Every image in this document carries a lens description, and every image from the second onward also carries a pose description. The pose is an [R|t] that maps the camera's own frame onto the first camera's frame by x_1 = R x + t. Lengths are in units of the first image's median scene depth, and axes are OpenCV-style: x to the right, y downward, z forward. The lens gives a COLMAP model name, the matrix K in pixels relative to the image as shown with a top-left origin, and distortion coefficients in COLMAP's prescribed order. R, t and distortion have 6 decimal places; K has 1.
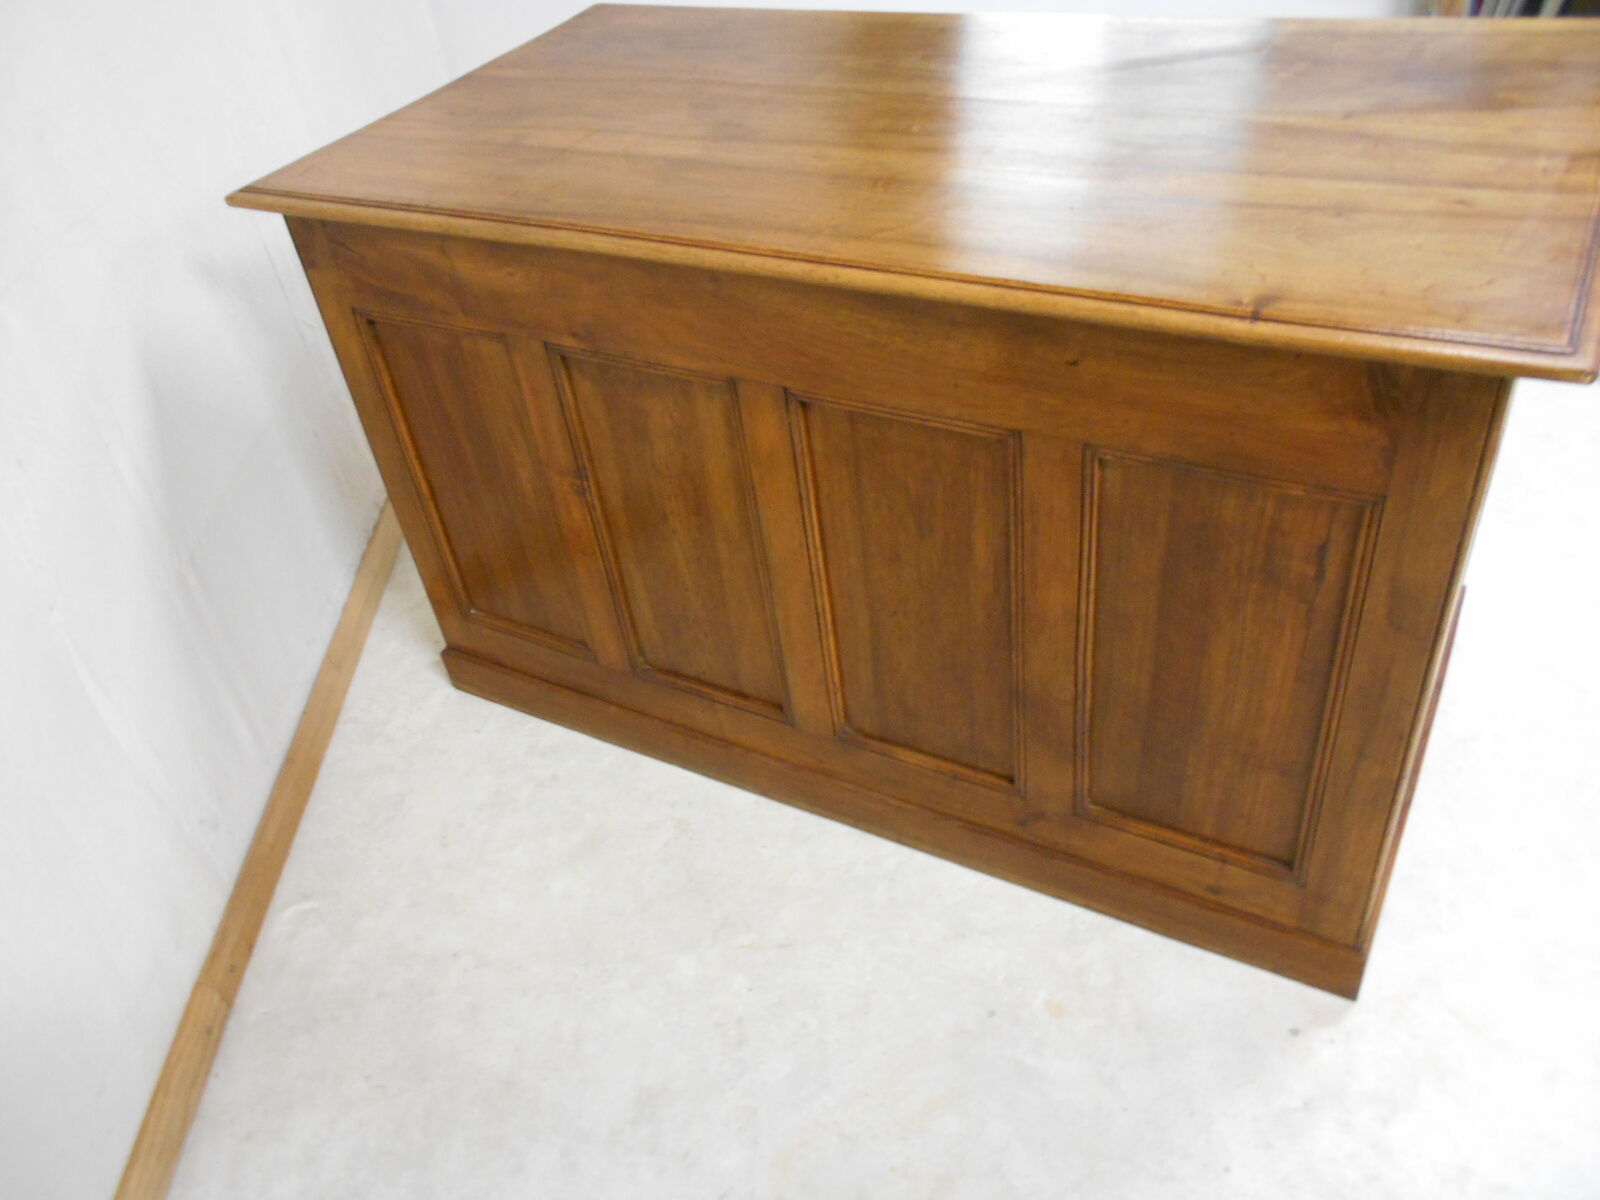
lens RADIAL K [[1268.2, 0, 800.0], [0, 1268.2, 600.0], [0, 0, 1]] dist [-0.067556, 0.093470]
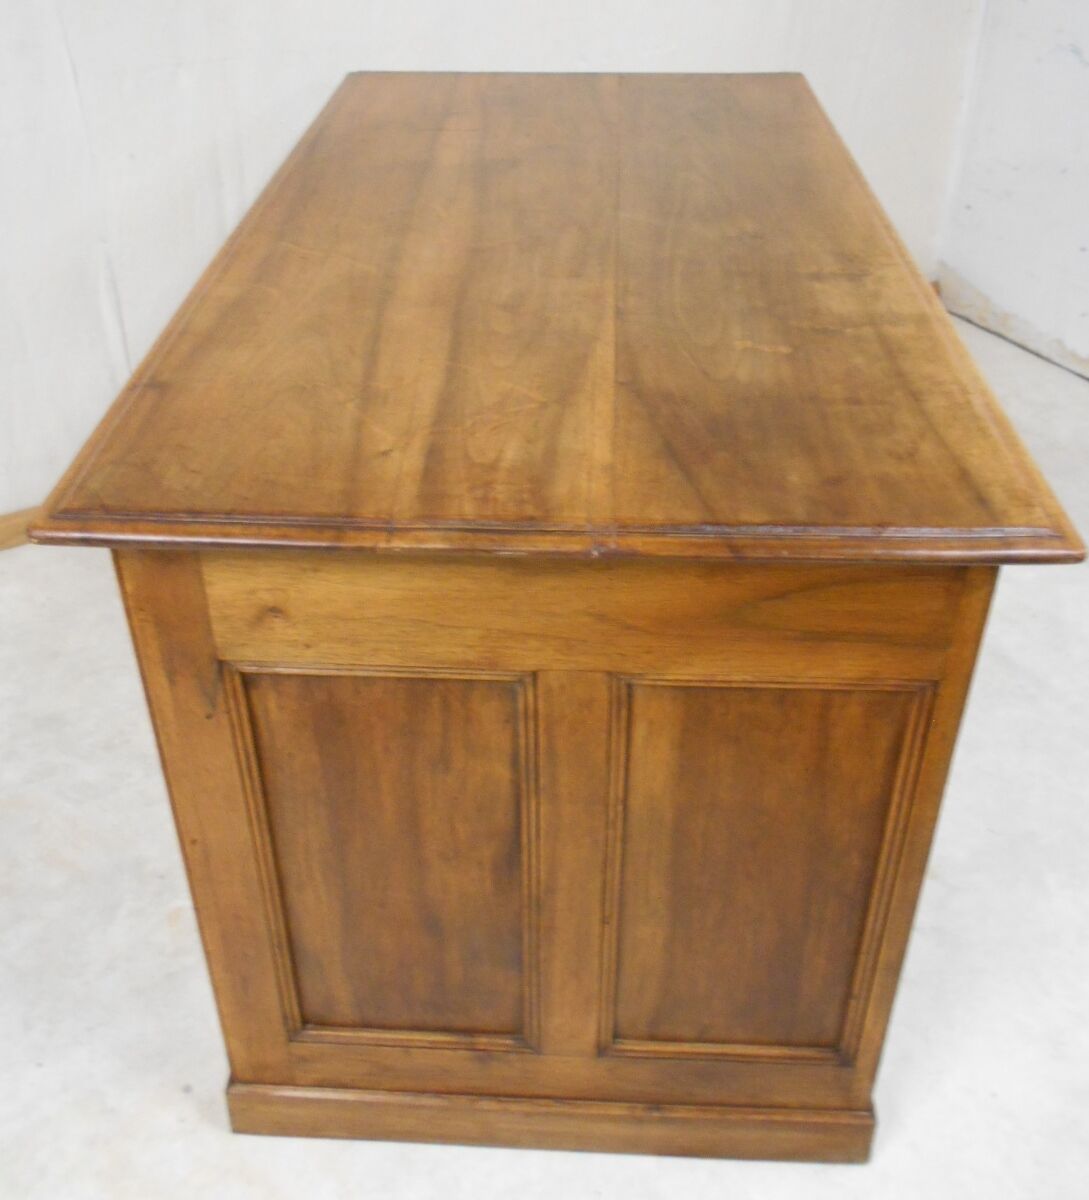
lens RADIAL K [[1258.7, 0, 528.0], [0, 1258.7, 515.6], [0, 0, 1]] dist [-0.017186, -0.018772]
pose [[0.454038, 0.575553, -0.680138, 0.935708], [-0.598069, 0.762702, 0.246170, -0.432621], [0.660427, 0.294999, 0.690516, 0.325470]]
